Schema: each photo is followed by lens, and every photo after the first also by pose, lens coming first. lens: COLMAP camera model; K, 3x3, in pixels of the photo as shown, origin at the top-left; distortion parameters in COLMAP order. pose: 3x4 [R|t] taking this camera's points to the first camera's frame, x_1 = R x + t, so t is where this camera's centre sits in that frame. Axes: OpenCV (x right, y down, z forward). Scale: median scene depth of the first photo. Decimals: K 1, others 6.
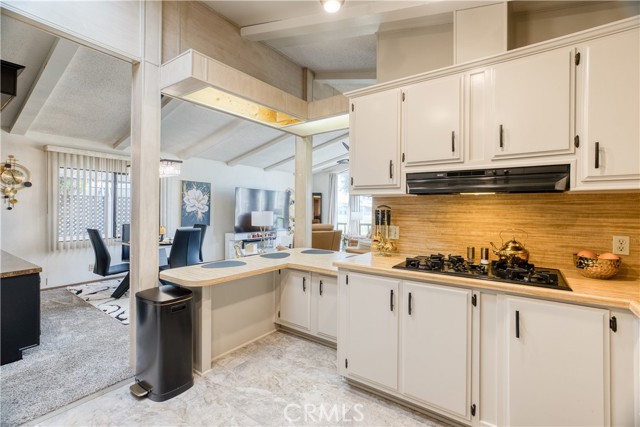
lens RADIAL K [[294.3, 0, 315.6], [0, 294.3, 207.2], [0, 0, 1]] dist [-0.024420, 0.014646]
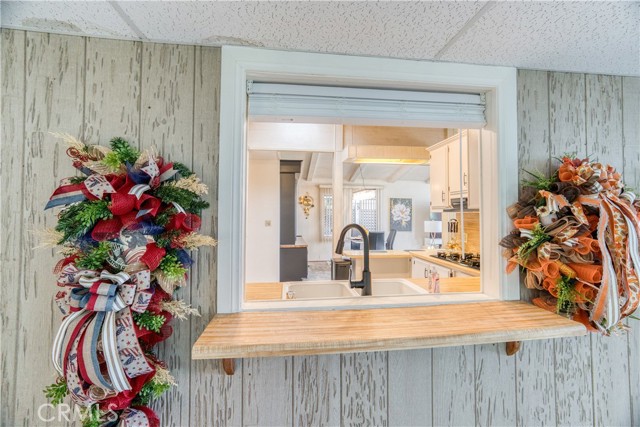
lens RADIAL K [[294.3, 0, 322.1], [0, 294.3, 207.9], [0, 0, 1]] dist [-0.024420, 0.014646]
pose [[0.673953, -0.019493, -0.738517, 0.870177], [0.003918, 0.999732, -0.022812, -0.030332], [0.738764, 0.012481, 0.673848, -0.491432]]
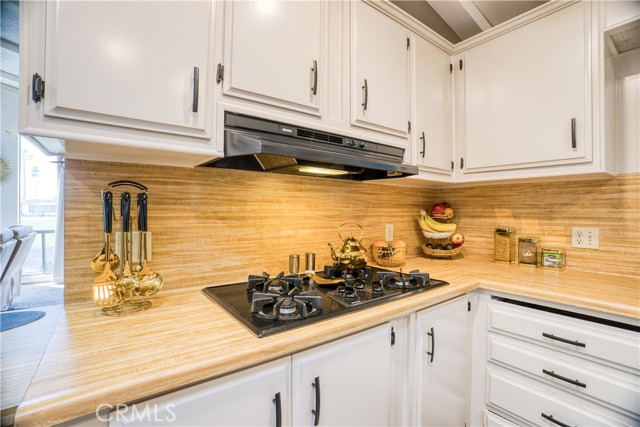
lens RADIAL K [[294.3, 0, 341.4], [0, 294.3, 210.9], [0, 0, 1]] dist [-0.024420, 0.014646]
pose [[0.263141, -0.006187, 0.964738, -0.059562], [-0.007484, 0.999936, 0.008454, 0.028061], [-0.964728, -0.009445, 0.263078, 0.618424]]
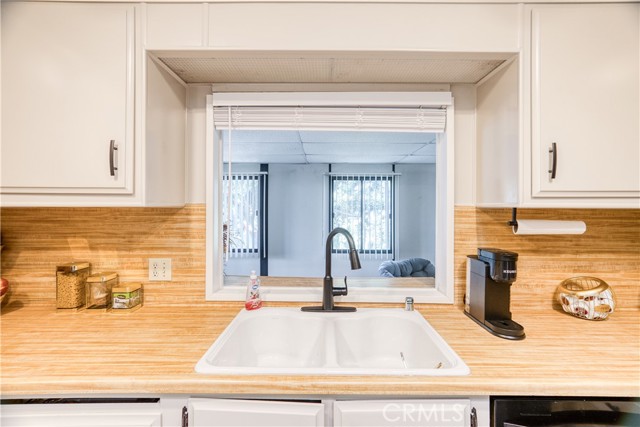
lens RADIAL K [[294.3, 0, 322.3], [0, 294.3, 207.8], [0, 0, 1]] dist [-0.024420, 0.014646]
pose [[-0.563686, -0.002086, 0.825987, 0.021122], [-0.010214, 0.999938, -0.004445, -0.039173], [-0.825926, -0.010942, -0.563672, 0.330393]]
